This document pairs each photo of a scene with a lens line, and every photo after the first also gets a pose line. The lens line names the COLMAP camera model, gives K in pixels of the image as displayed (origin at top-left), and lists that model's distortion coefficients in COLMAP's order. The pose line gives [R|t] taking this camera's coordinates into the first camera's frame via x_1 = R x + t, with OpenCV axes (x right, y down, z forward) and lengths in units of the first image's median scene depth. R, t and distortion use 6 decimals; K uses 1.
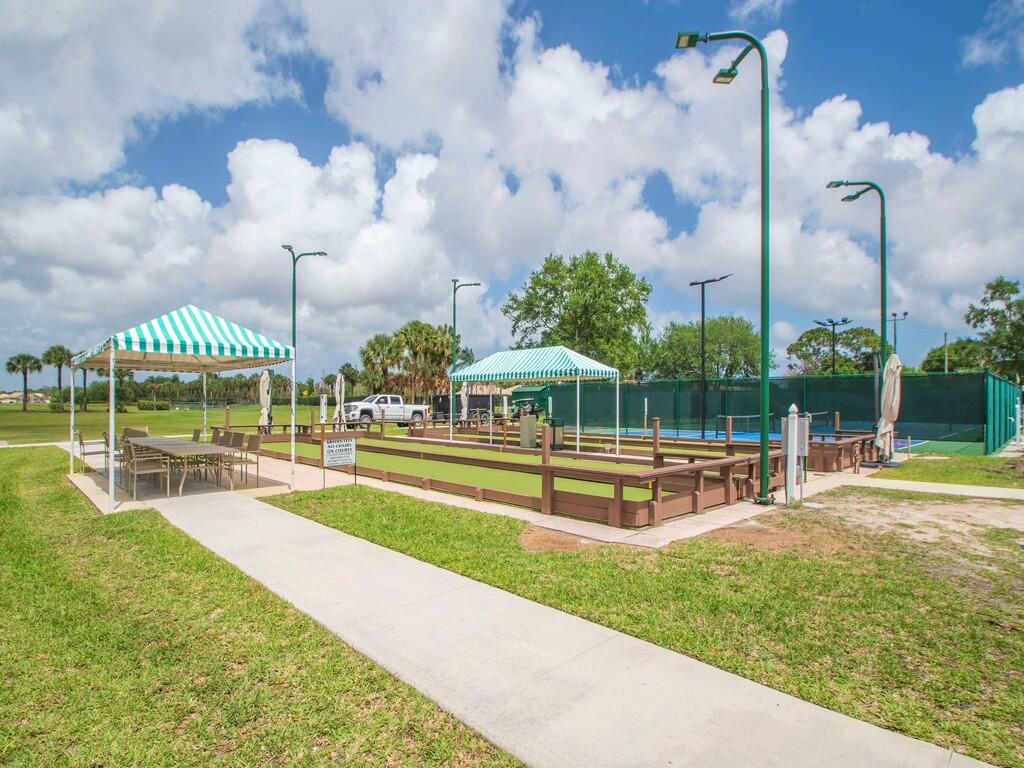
lens RADIAL K [[542.0, 0, 515.0], [0, 542.0, 388.1], [0, 0, 1]] dist [-0.002670, 0.000510]
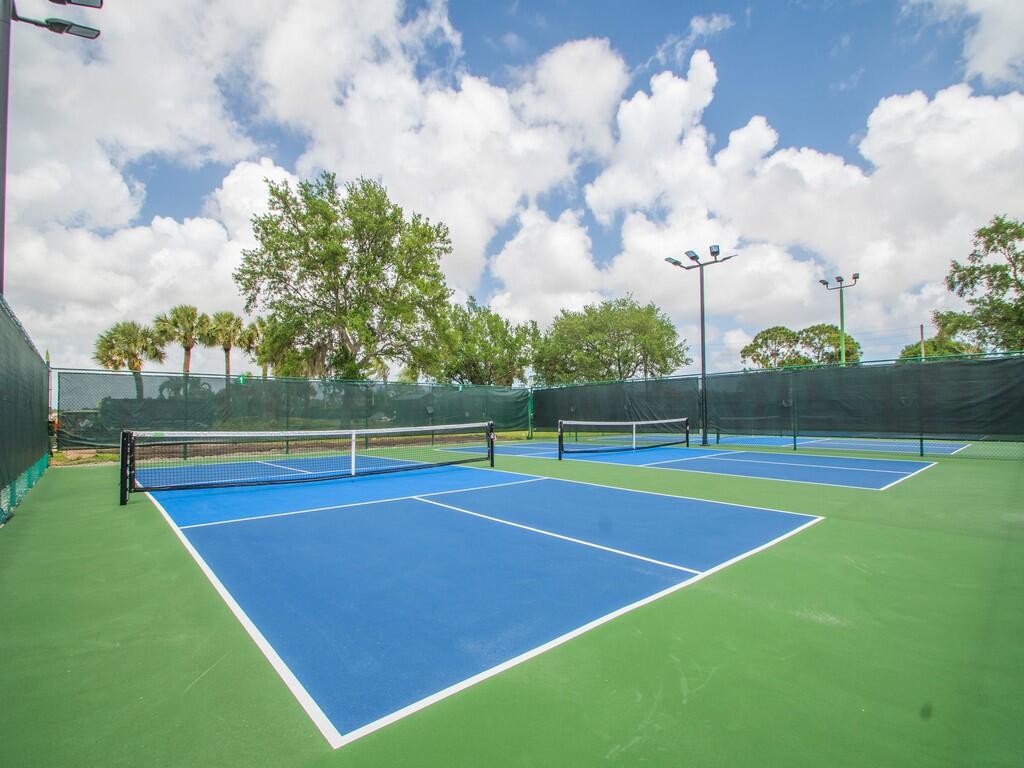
lens RADIAL K [[478.3, 0, 508.4], [0, 478.3, 390.3], [0, 0, 1]] dist [-0.001626, -0.000380]
pose [[0.998745, -0.016227, -0.047381, 0.183723], [0.015036, 0.999565, -0.025381, 0.009442], [0.047772, 0.024636, 0.998554, 0.224965]]
